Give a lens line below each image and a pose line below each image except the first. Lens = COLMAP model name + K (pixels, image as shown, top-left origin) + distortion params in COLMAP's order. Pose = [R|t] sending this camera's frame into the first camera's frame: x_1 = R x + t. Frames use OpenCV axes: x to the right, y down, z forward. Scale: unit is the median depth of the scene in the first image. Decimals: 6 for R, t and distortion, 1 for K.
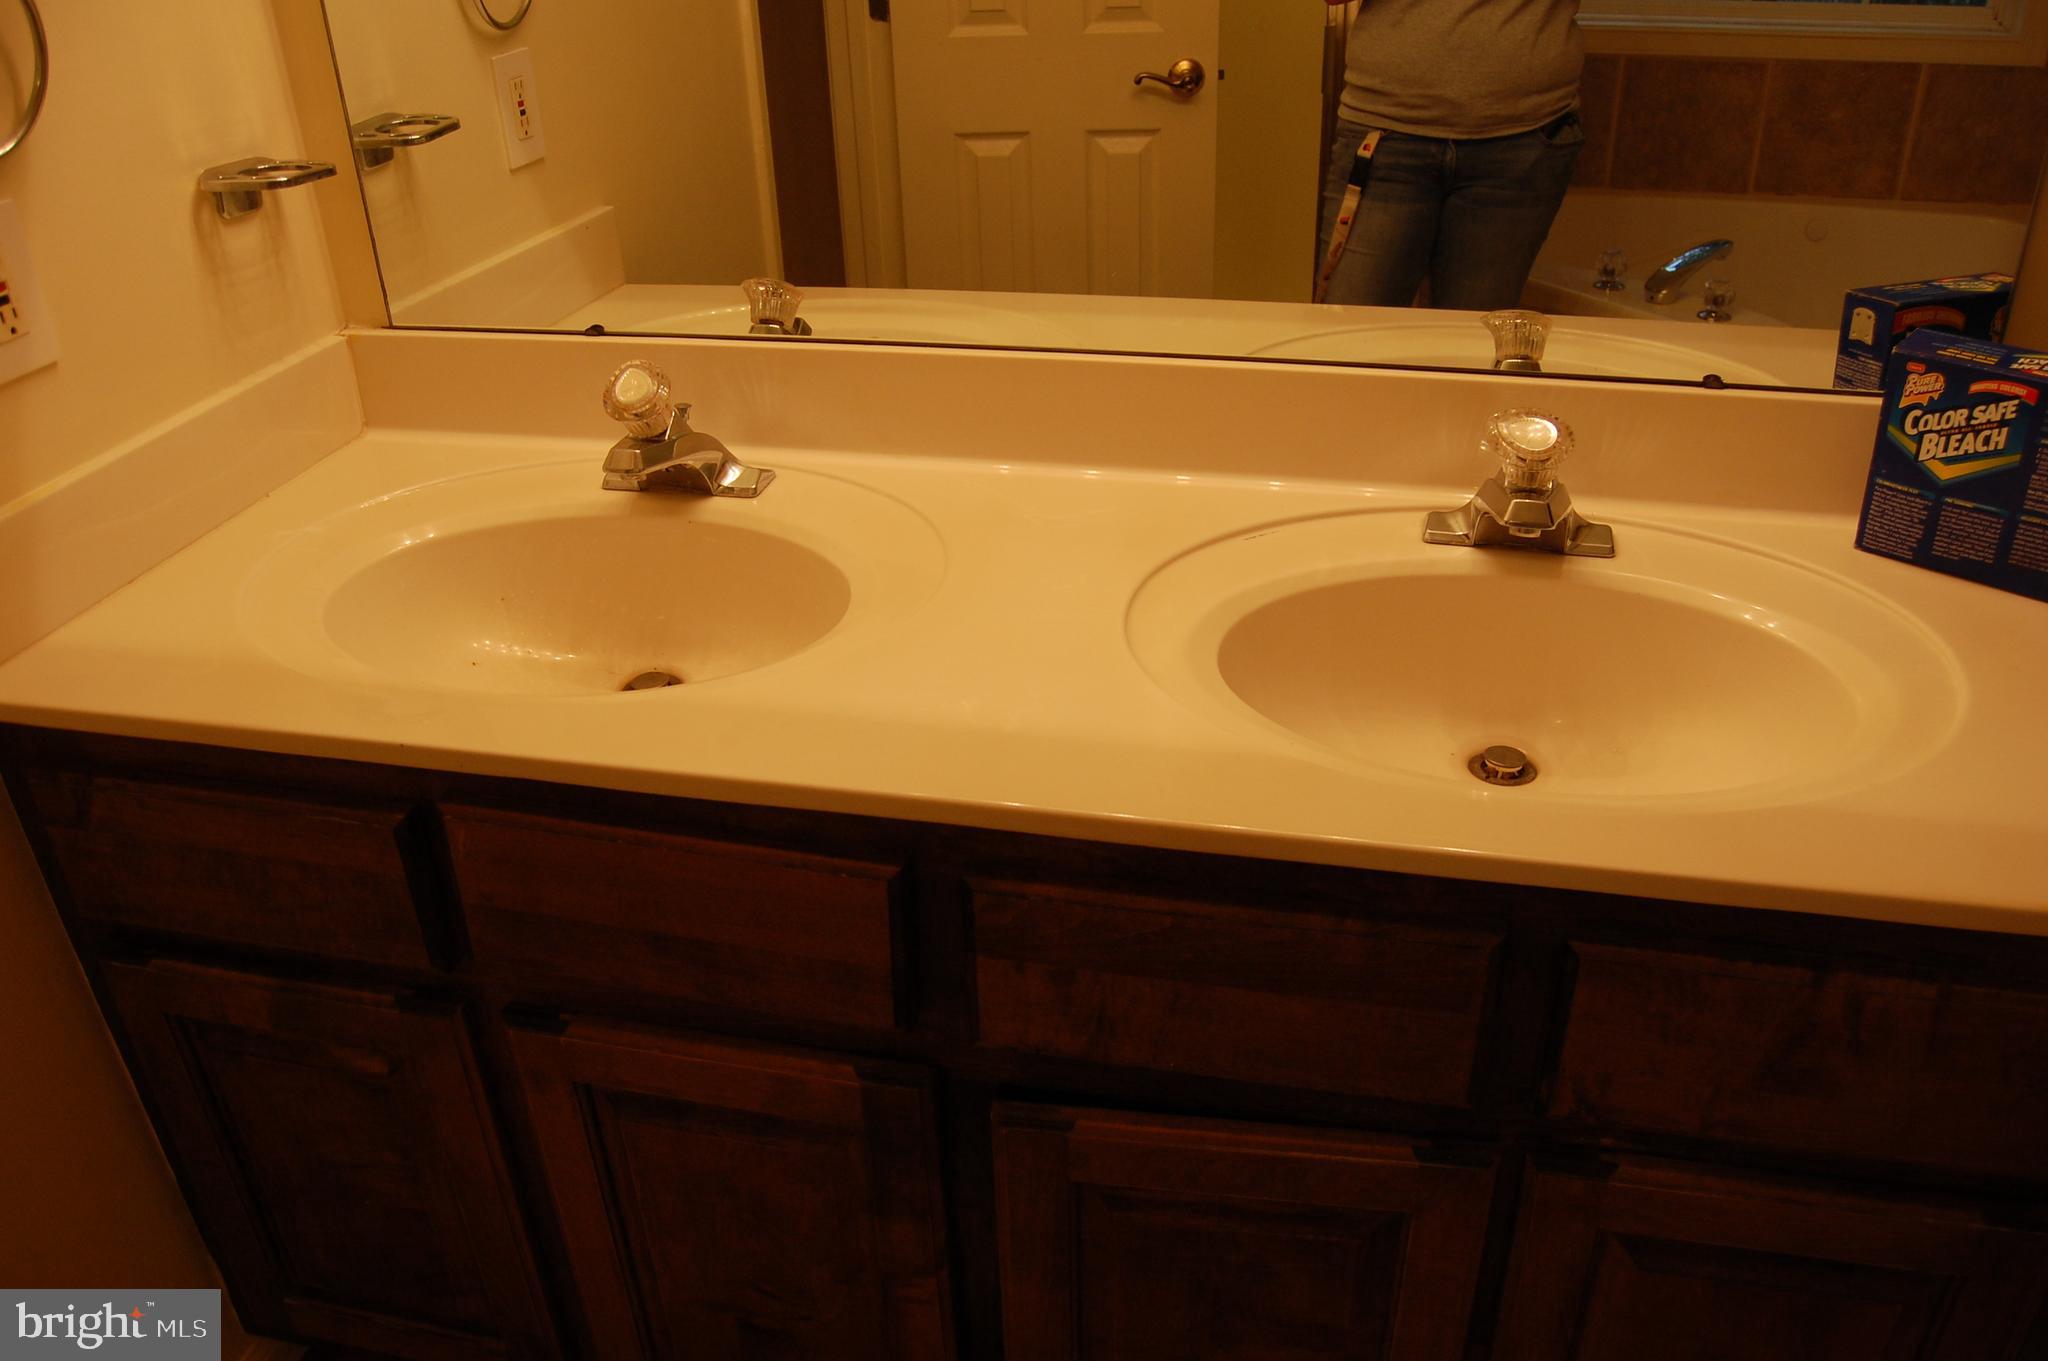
lens RADIAL K [[1615.3, 0, 1031.3], [0, 1615.3, 670.4], [0, 0, 1]] dist [-0.088595, 0.030686]
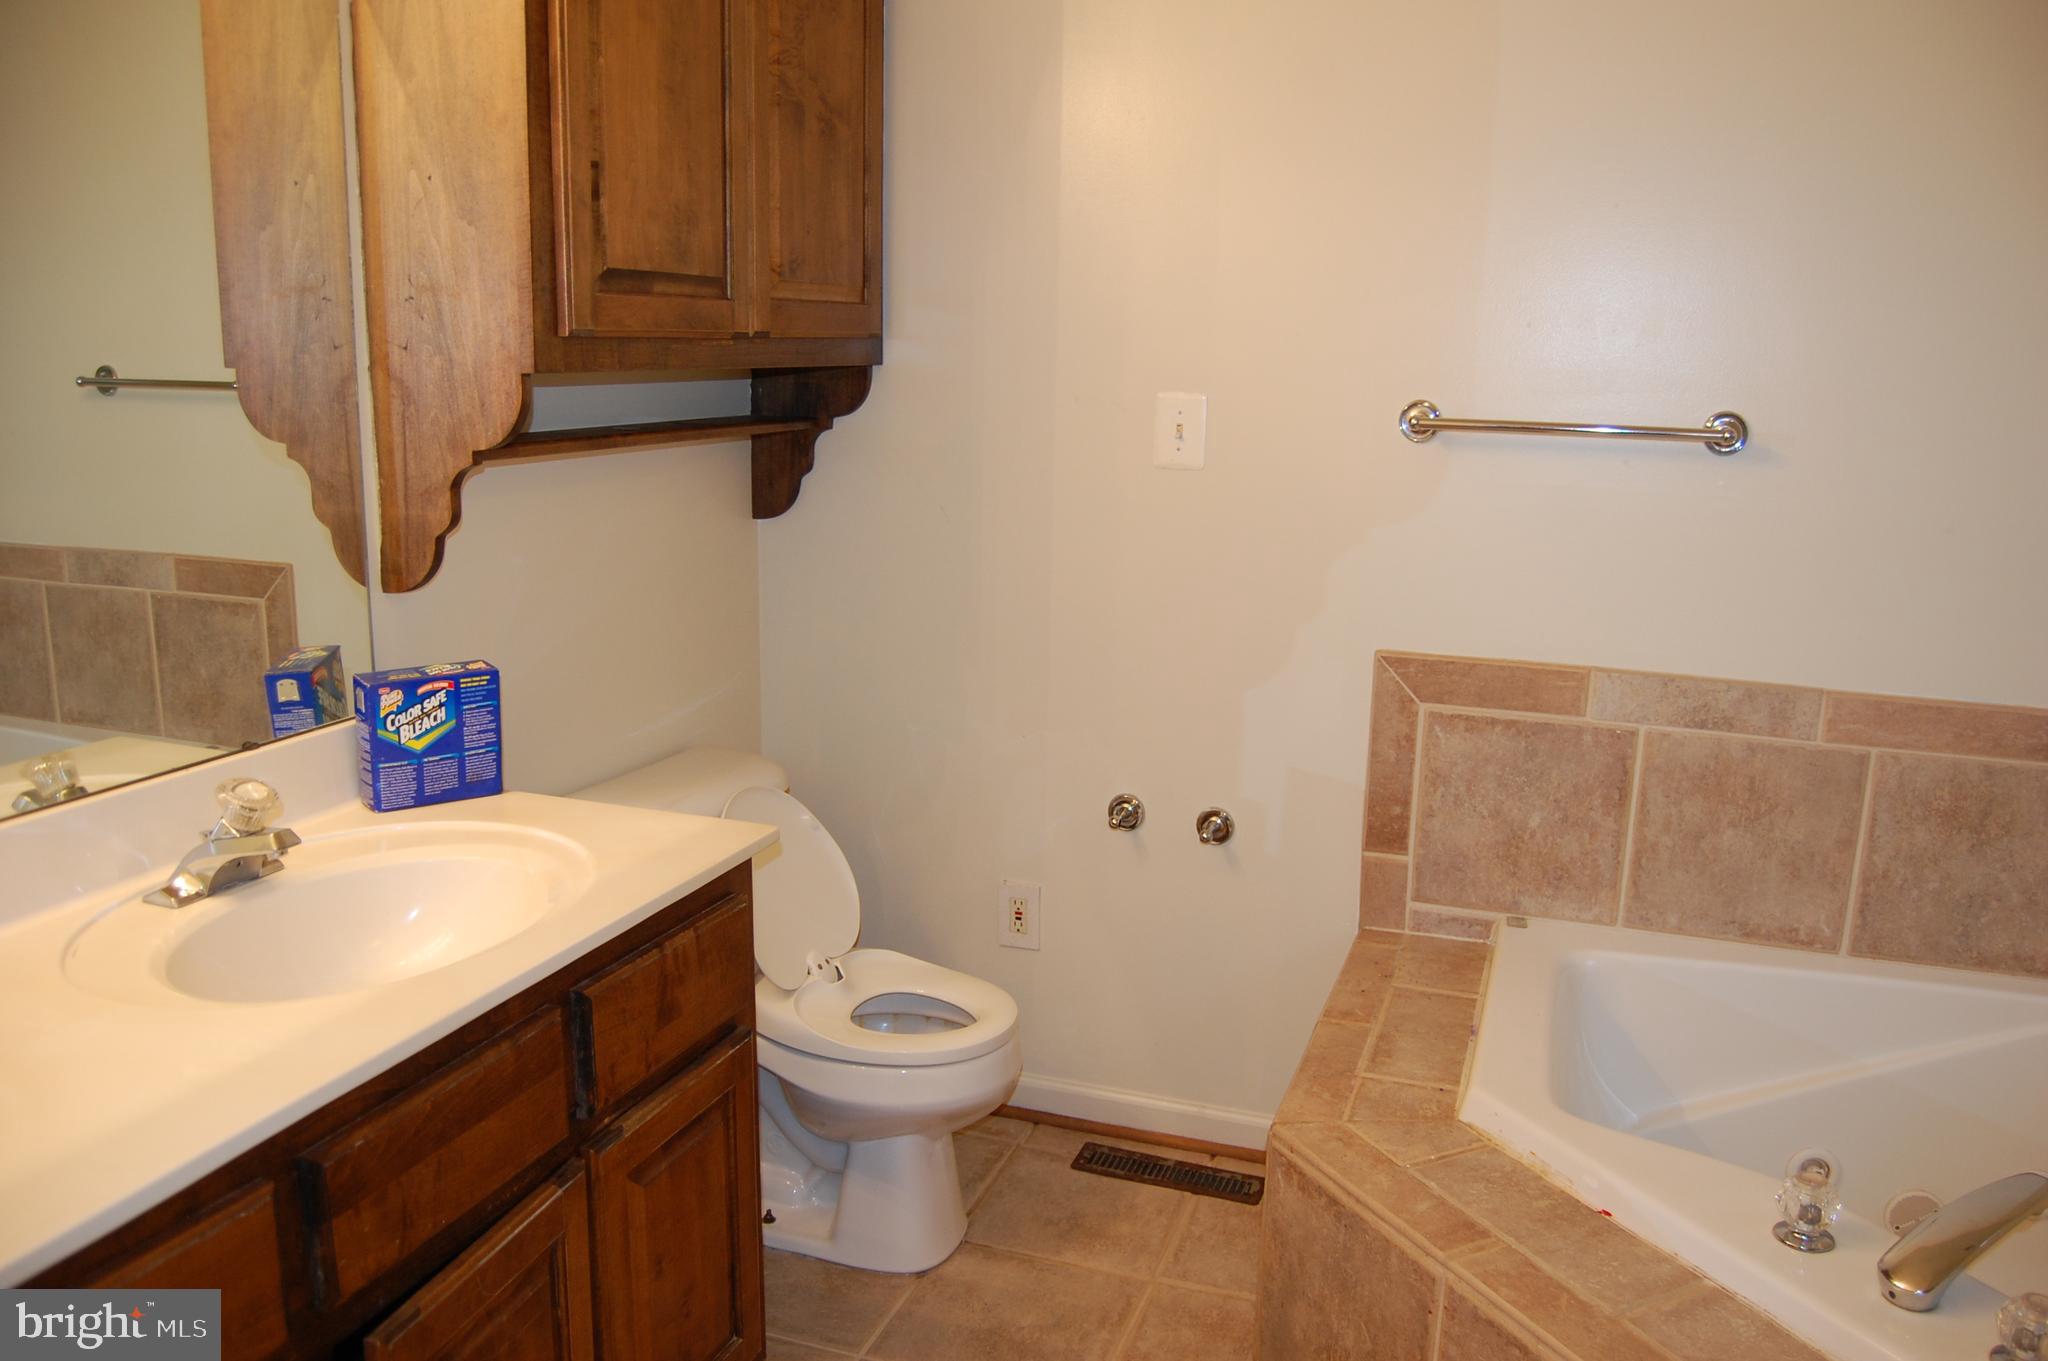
lens RADIAL K [[1615.3, 0, 1027.6], [0, 1615.3, 685.0], [0, 0, 1]] dist [-0.088595, 0.030686]
pose [[0.113216, -0.175804, 0.977893, -0.984079], [0.456453, 0.883414, 0.105972, -0.067624], [-0.882515, 0.434365, 0.180263, 0.104555]]
